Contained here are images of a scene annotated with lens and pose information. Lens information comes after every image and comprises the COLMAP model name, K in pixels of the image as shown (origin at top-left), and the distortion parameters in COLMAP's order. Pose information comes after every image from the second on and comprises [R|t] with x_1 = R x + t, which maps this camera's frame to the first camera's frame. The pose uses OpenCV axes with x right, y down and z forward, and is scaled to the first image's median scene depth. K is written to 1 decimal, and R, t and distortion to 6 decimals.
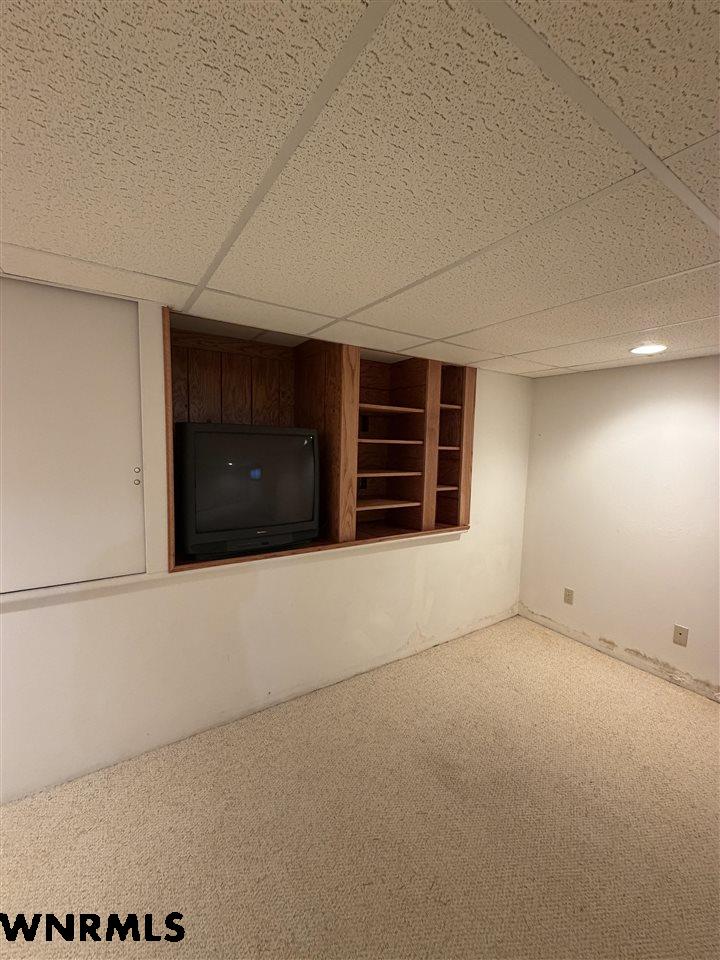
lens RADIAL K [[382.0, 0, 360.4], [0, 382.0, 477.3], [0, 0, 1]] dist [0.000032, 0.000200]
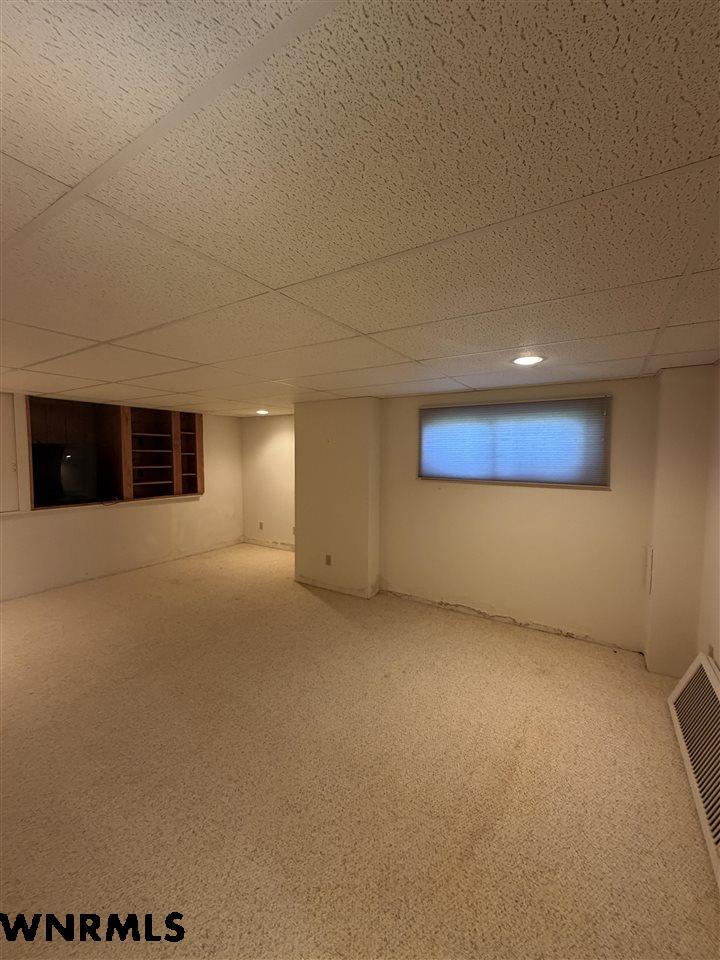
lens RADIAL K [[382.0, 0, 358.6], [0, 382.0, 476.9], [0, 0, 1]] dist [0.000975, 0.000003]
pose [[0.909417, -0.046134, 0.413318, 0.220061], [0.058006, 0.998185, -0.016213, 0.134457], [-0.411820, 0.038720, 0.910442, -1.237964]]
